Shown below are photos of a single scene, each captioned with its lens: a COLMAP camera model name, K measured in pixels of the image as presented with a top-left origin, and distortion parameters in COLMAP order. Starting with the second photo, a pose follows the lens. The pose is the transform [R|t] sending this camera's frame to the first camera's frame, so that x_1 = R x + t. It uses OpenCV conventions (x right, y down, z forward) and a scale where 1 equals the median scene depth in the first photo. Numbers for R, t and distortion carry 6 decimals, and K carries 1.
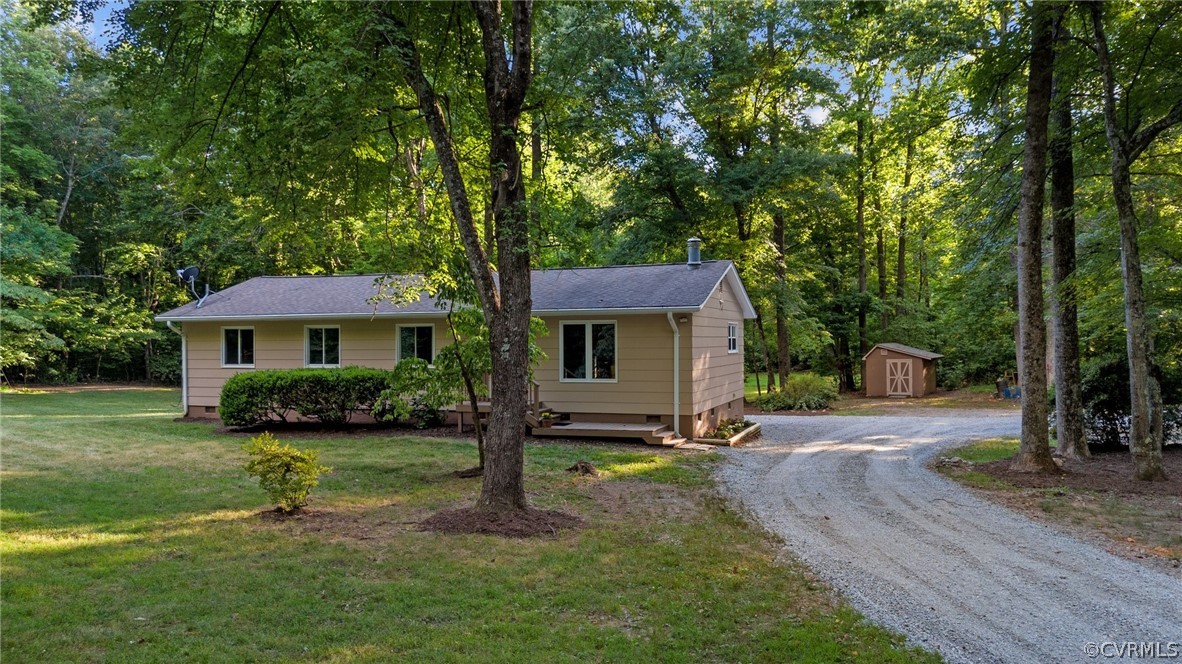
lens RADIAL K [[883.9, 0, 589.0], [0, 883.9, 333.4], [0, 0, 1]] dist [0.036097, -0.036406]
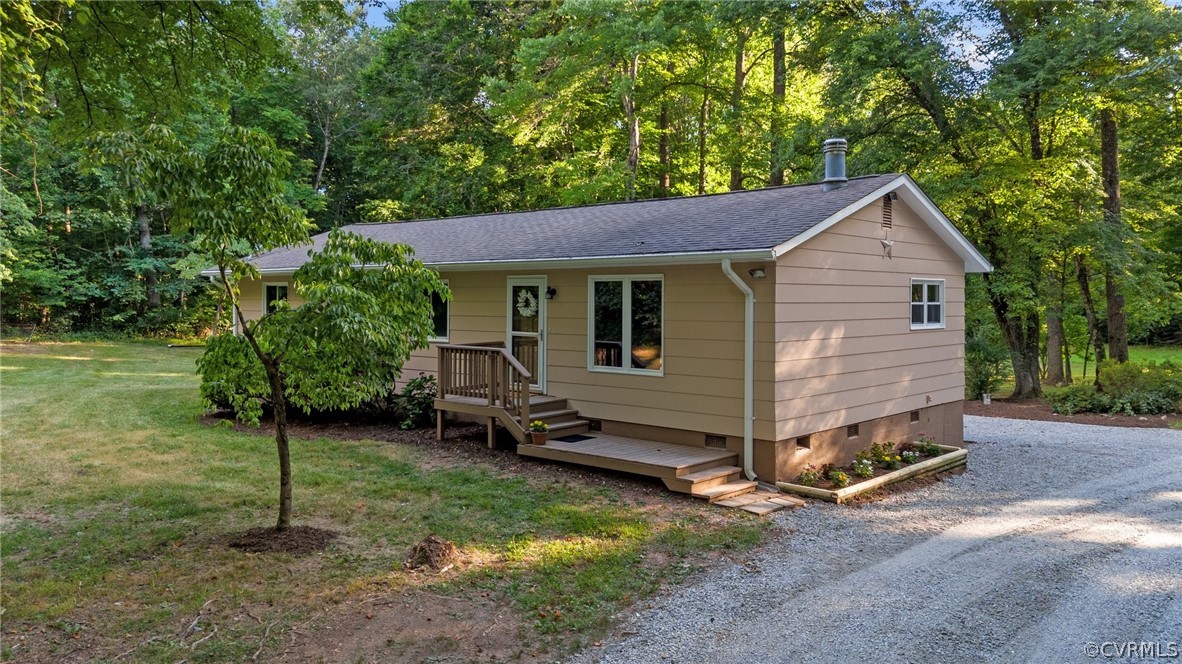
lens RADIAL K [[883.9, 0, 592.2], [0, 883.9, 295.4], [0, 0, 1]] dist [0.036097, -0.036406]
pose [[0.923315, 0.008426, -0.383950, 0.190102], [-0.006567, 0.999960, 0.006153, -0.003320], [0.383987, -0.003160, 0.923333, 0.359640]]
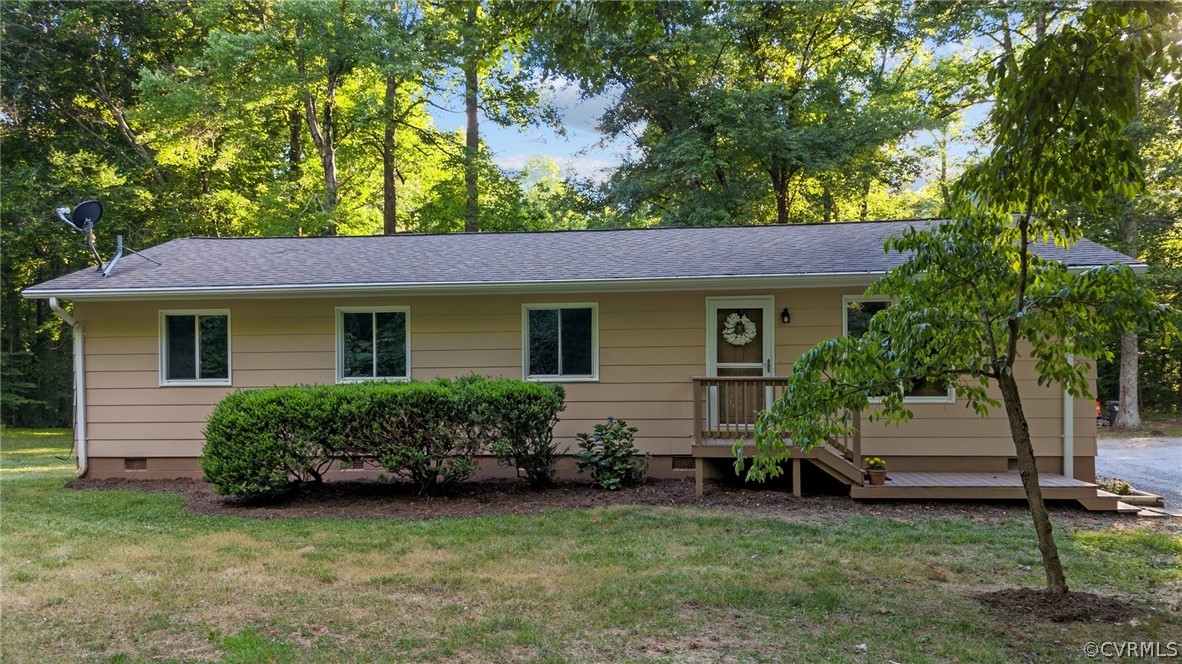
lens RADIAL K [[883.9, 0, 578.9], [0, 883.9, 368.3], [0, 0, 1]] dist [0.036097, -0.036406]
pose [[0.971601, 0.000136, 0.236626, -0.305243], [0.000902, 0.999990, -0.004275, 0.031678], [-0.236625, 0.004367, 0.971591, 0.427009]]
